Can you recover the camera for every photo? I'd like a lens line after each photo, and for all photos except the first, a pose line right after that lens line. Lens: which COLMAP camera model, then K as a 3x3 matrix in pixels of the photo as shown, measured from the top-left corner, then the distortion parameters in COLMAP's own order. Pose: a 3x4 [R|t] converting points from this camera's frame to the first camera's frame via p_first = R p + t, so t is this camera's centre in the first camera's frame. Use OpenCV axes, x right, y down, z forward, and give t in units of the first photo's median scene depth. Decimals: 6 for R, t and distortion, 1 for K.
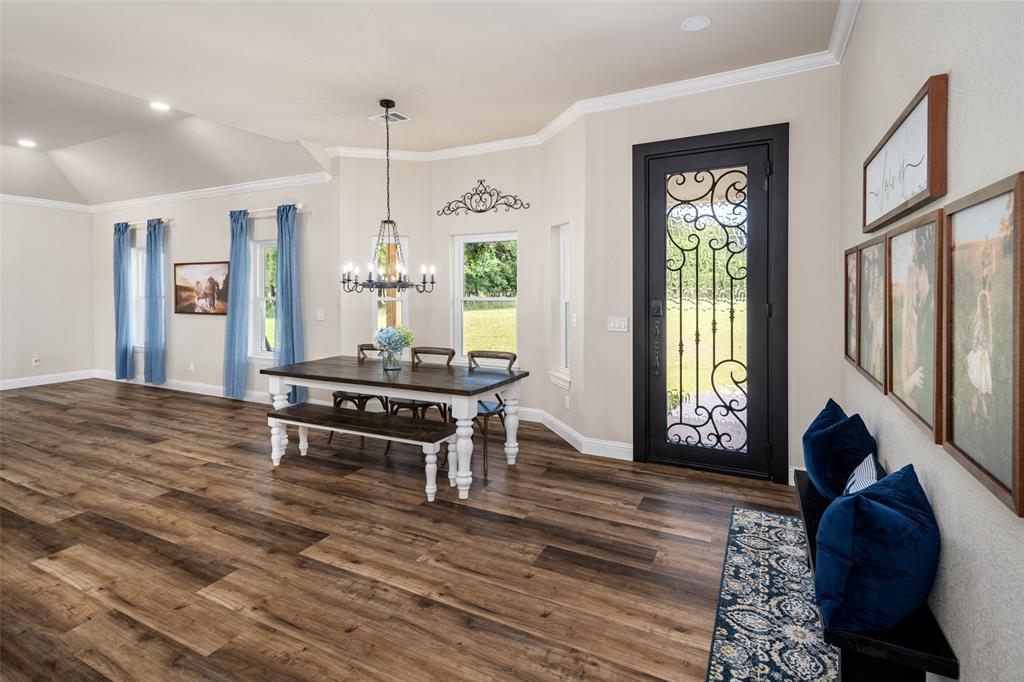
lens RADIAL K [[501.8, 0, 503.1], [0, 501.8, 297.7], [0, 0, 1]] dist [0.024492, -0.001857]
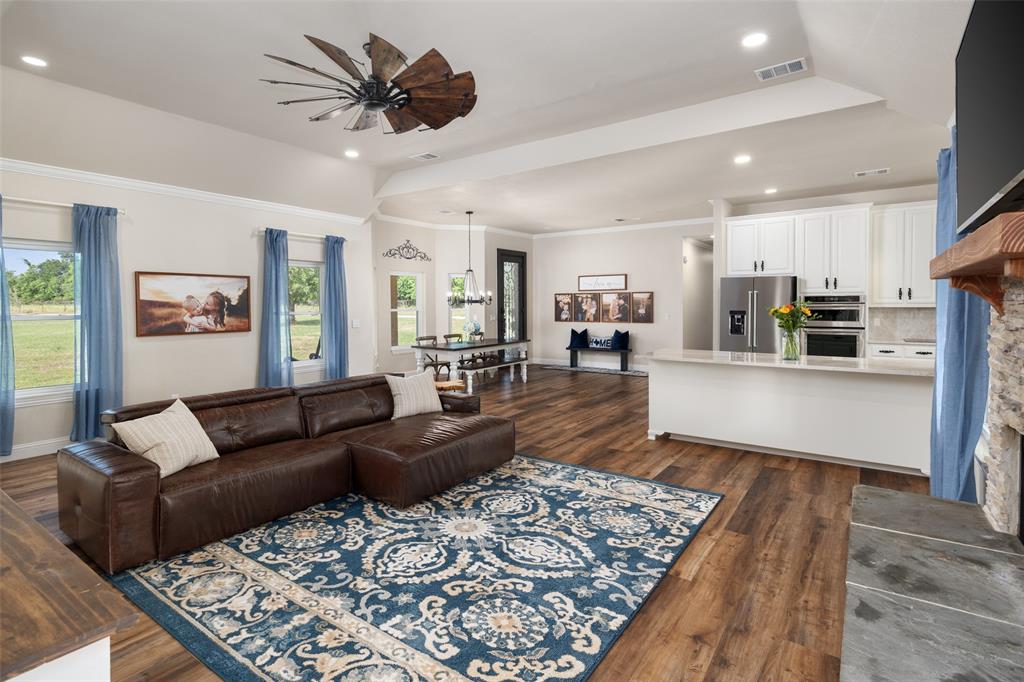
lens RADIAL K [[501.8, 0, 519.5], [0, 501.8, 310.6], [0, 0, 1]] dist [0.024492, -0.001857]
pose [[0.110680, -0.012629, 0.993776, -2.921622], [0.023518, 0.999673, 0.010085, -0.006201], [-0.993578, 0.022255, 0.110941, 0.766264]]
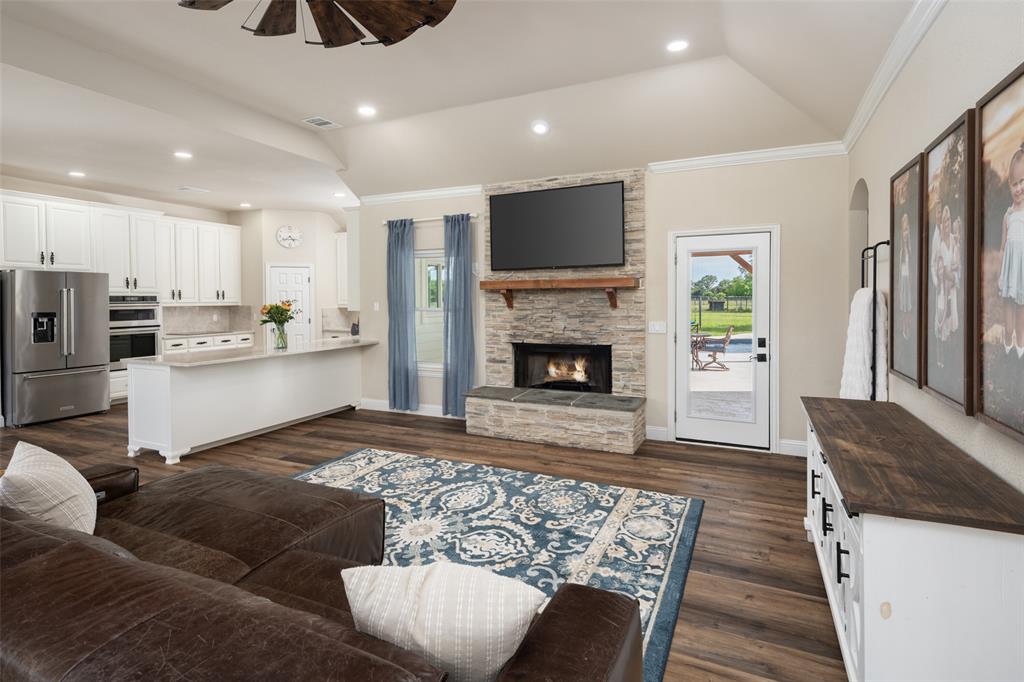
lens RADIAL K [[501.8, 0, 488.3], [0, 501.8, 304.5], [0, 0, 1]] dist [0.024492, -0.001857]
pose [[-0.999712, 0.007429, -0.022799, -2.066417], [0.006886, 0.999692, 0.023826, -0.020110], [0.022969, 0.023663, -0.999456, 1.928424]]
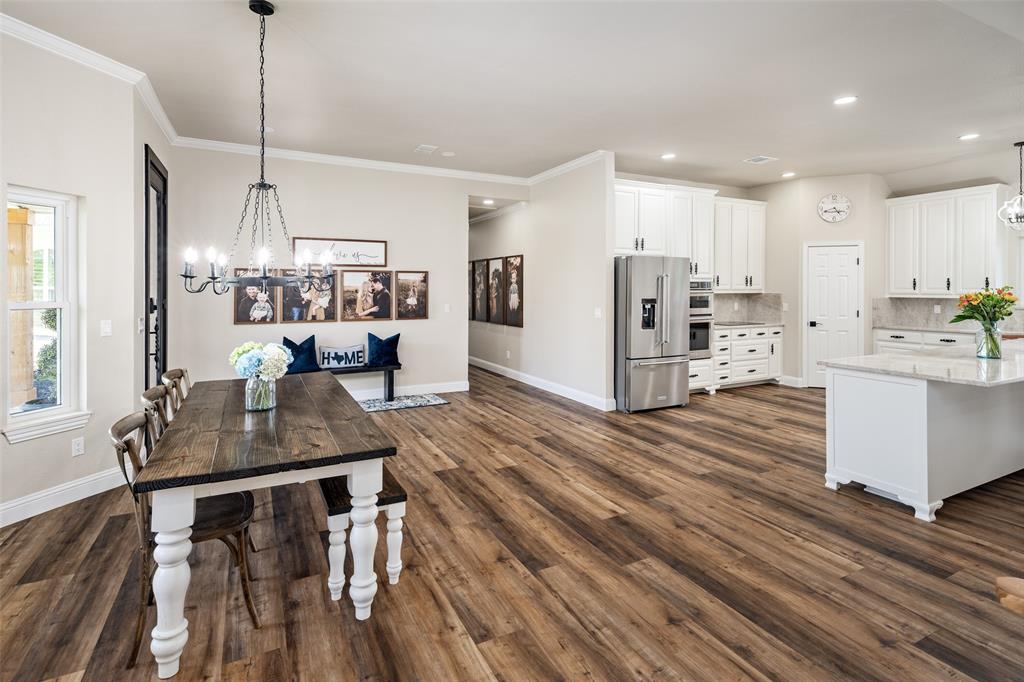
lens RADIAL K [[501.8, 0, 509.4], [0, 501.8, 294.9], [0, 0, 1]] dist [0.024492, -0.001857]
pose [[-0.824684, -0.006938, 0.565551, -1.149284], [0.011136, 0.999532, 0.028500, -0.030277], [-0.565484, 0.029801, -0.824221, 1.798220]]
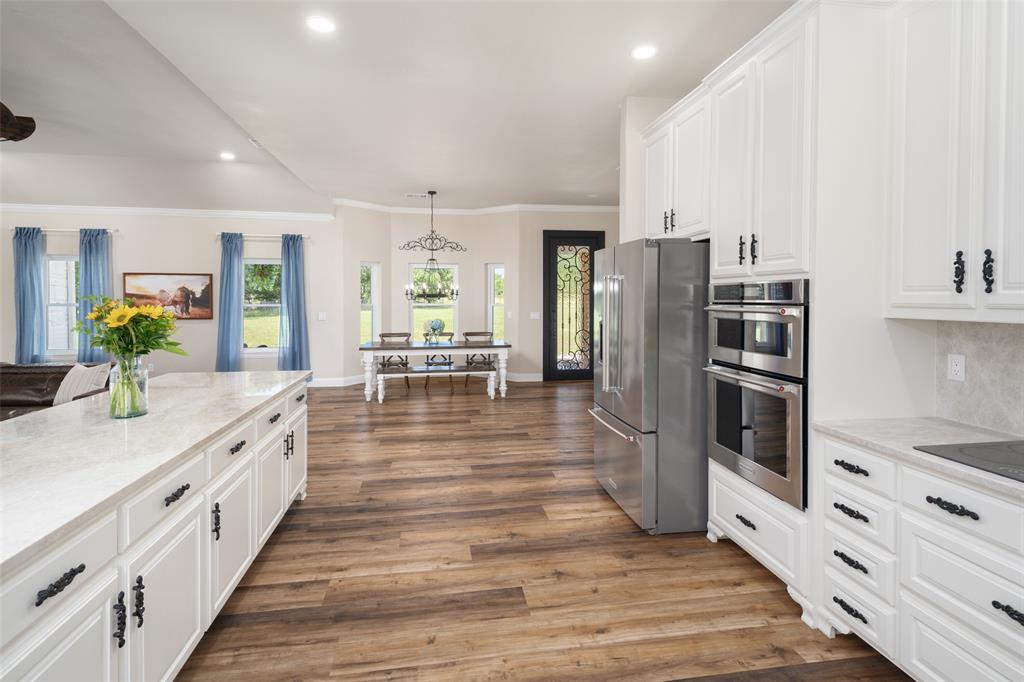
lens RADIAL K [[501.8, 0, 506.1], [0, 501.8, 306.6], [0, 0, 1]] dist [0.024492, -0.001857]
pose [[0.799563, -0.005229, 0.600560, -1.414512], [0.006187, 0.999981, 0.000470, 0.017246], [-0.600551, 0.003340, 0.799580, -0.726392]]
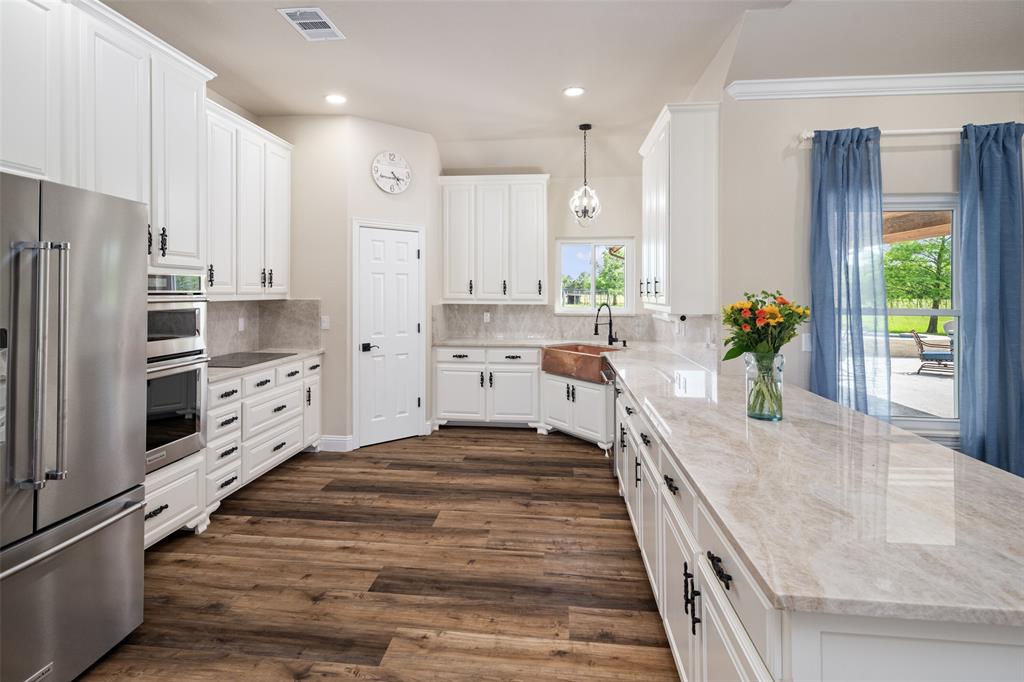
lens RADIAL K [[501.8, 0, 507.9], [0, 501.8, 293.4], [0, 0, 1]] dist [0.024492, -0.001857]
pose [[-0.925712, -0.001547, -0.378226, -0.826506], [-0.009384, 0.999778, 0.018878, -0.007104], [0.378113, 0.021025, -0.925521, 0.672604]]
